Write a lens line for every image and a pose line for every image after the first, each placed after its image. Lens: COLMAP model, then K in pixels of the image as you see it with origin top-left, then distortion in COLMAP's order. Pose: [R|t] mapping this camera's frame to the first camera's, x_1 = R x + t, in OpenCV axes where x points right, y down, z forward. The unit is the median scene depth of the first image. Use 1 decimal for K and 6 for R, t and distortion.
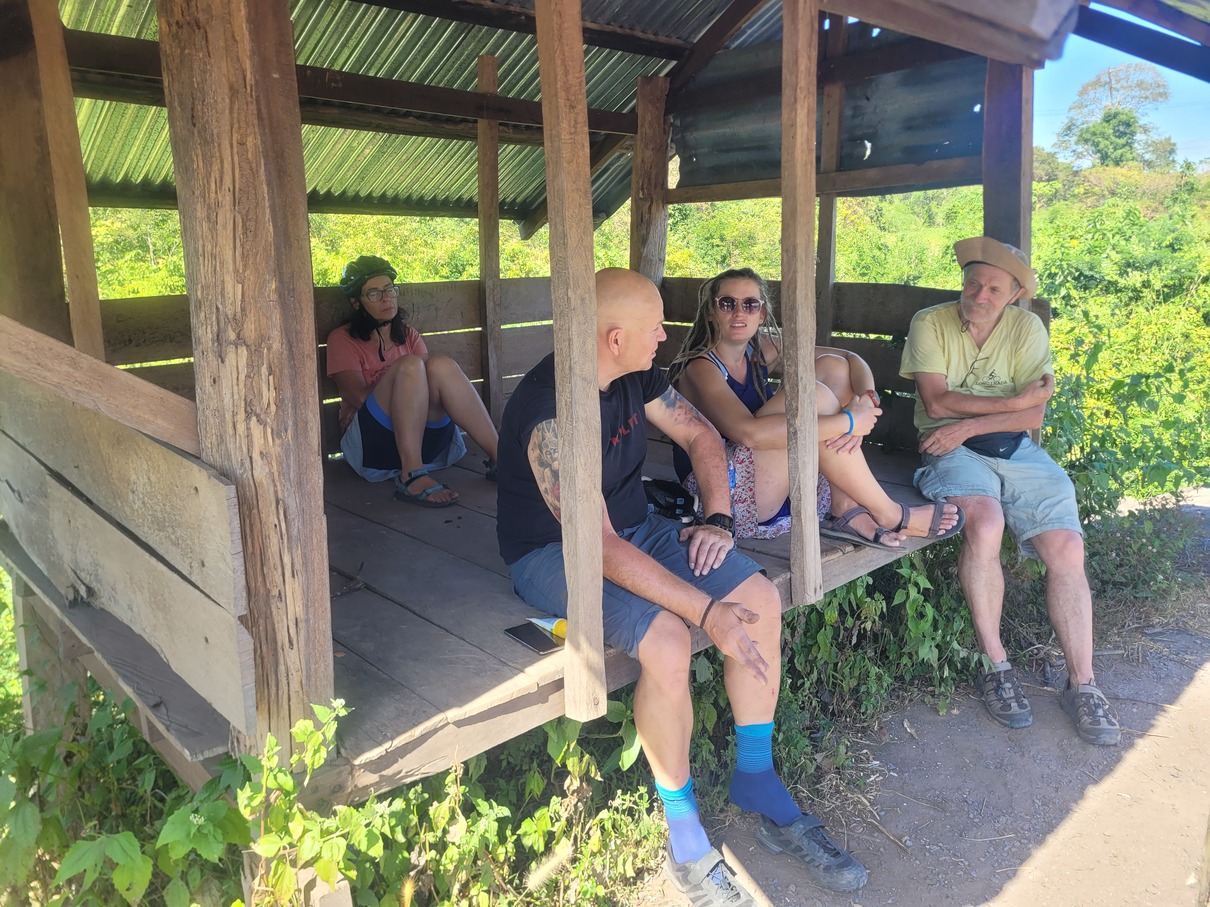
lens RADIAL K [[881.2, 0, 605.0], [0, 881.2, 453.5], [0, 0, 1]] dist [0.061135, 0.002757]
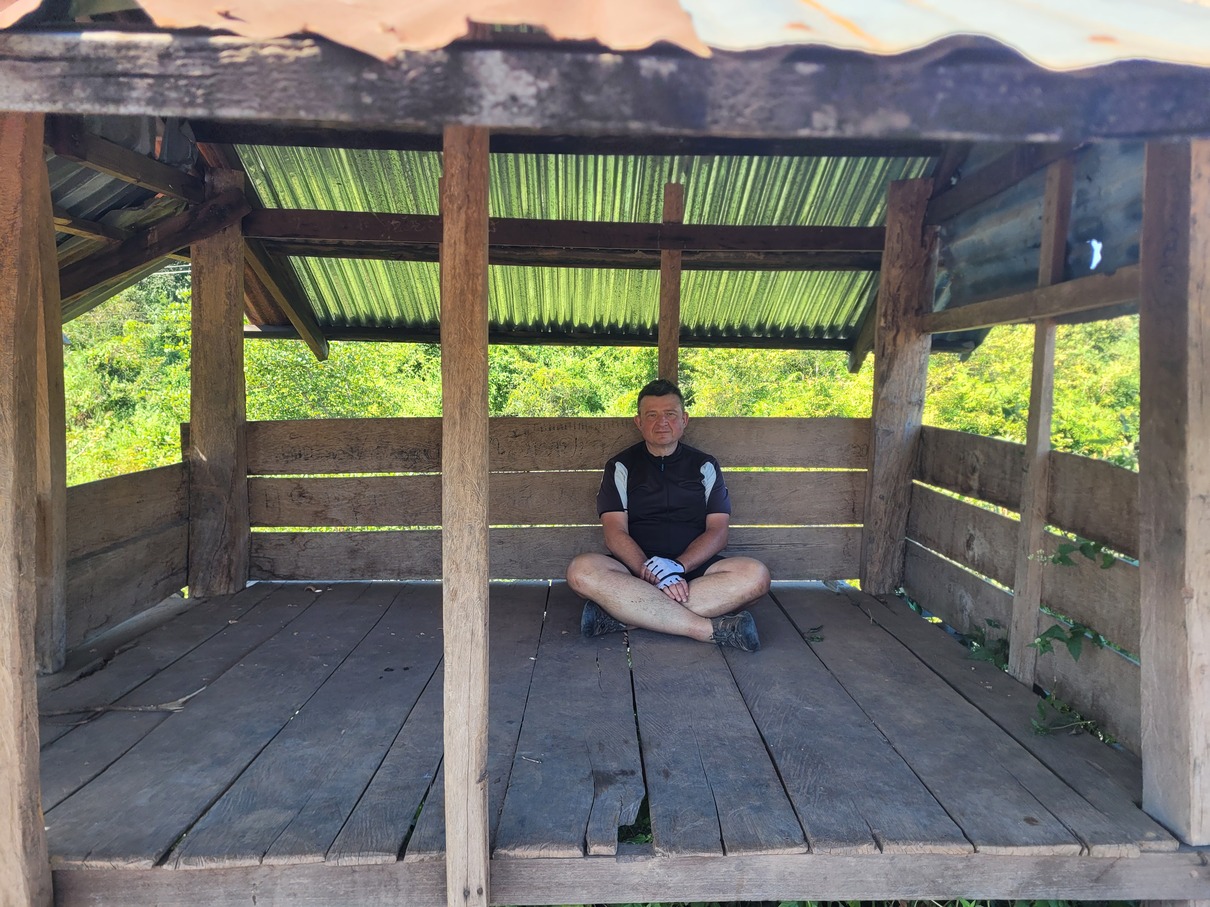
lens RADIAL K [[881.2, 0, 605.0], [0, 881.2, 453.5], [0, 0, 1]] dist [0.061135, 0.002757]
pose [[0.770220, 0.084003, -0.632222, 0.373391], [-0.168122, 0.982969, -0.074212, -0.078196], [0.615221, 0.163450, 0.771225, 0.260615]]
